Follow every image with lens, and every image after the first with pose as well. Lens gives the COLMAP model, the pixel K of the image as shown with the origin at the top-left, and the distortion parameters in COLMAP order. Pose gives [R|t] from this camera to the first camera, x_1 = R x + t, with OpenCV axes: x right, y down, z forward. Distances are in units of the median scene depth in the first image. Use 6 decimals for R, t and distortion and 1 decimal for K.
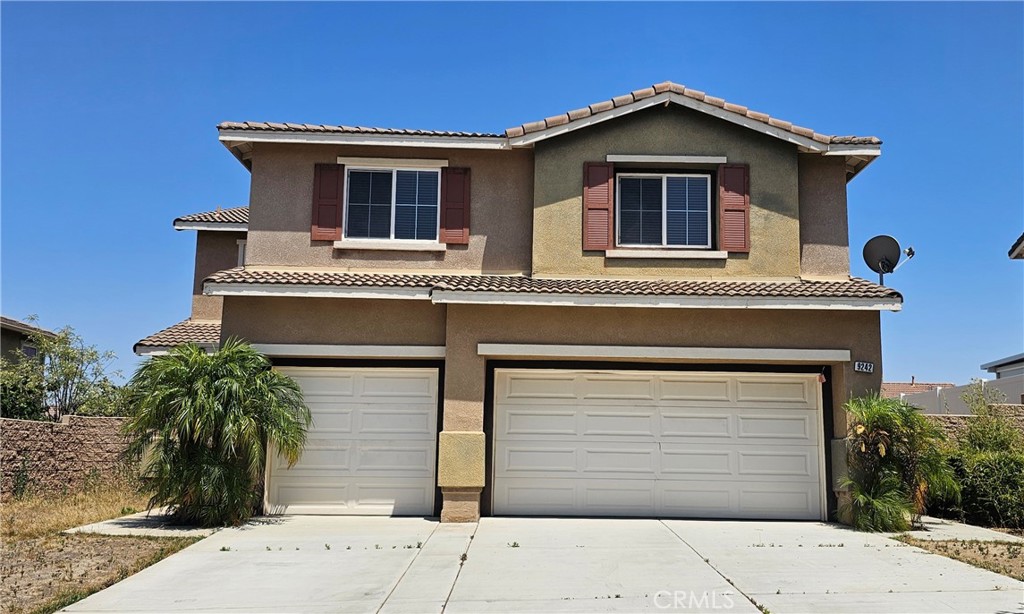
lens RADIAL K [[885.2, 0, 552.9], [0, 885.2, 297.8], [0, 0, 1]] dist [0.122076, -0.173799]
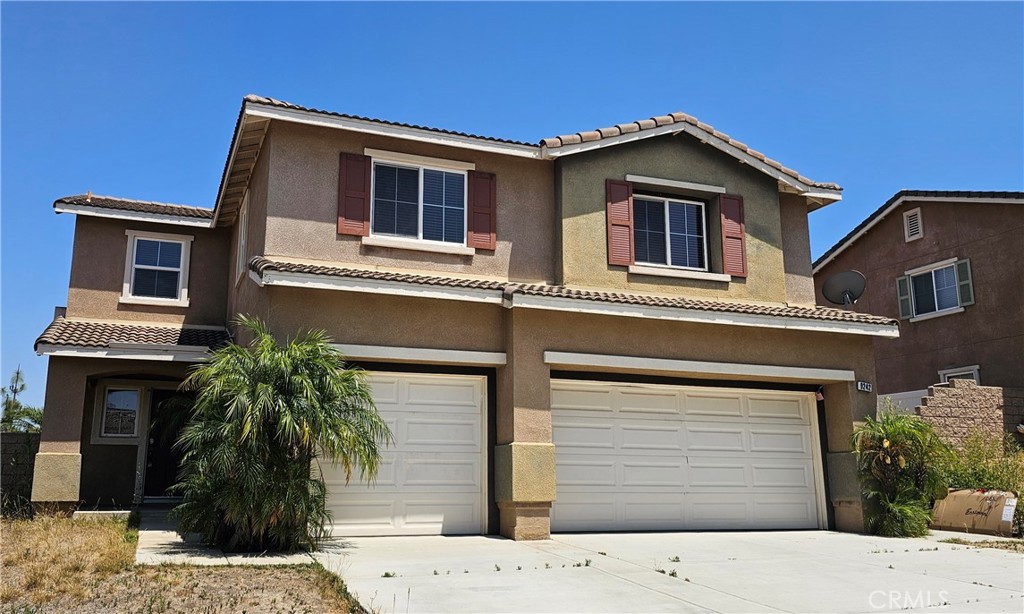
lens RADIAL K [[842.3, 0, 462.7], [0, 842.3, 271.4], [0, 0, 1]] dist [0.109892, -0.148099]
pose [[0.946159, 0.067918, 0.316497, -0.425788], [-0.046441, 0.996107, -0.074924, 0.034300], [-0.320354, 0.056191, 0.945630, 0.136268]]
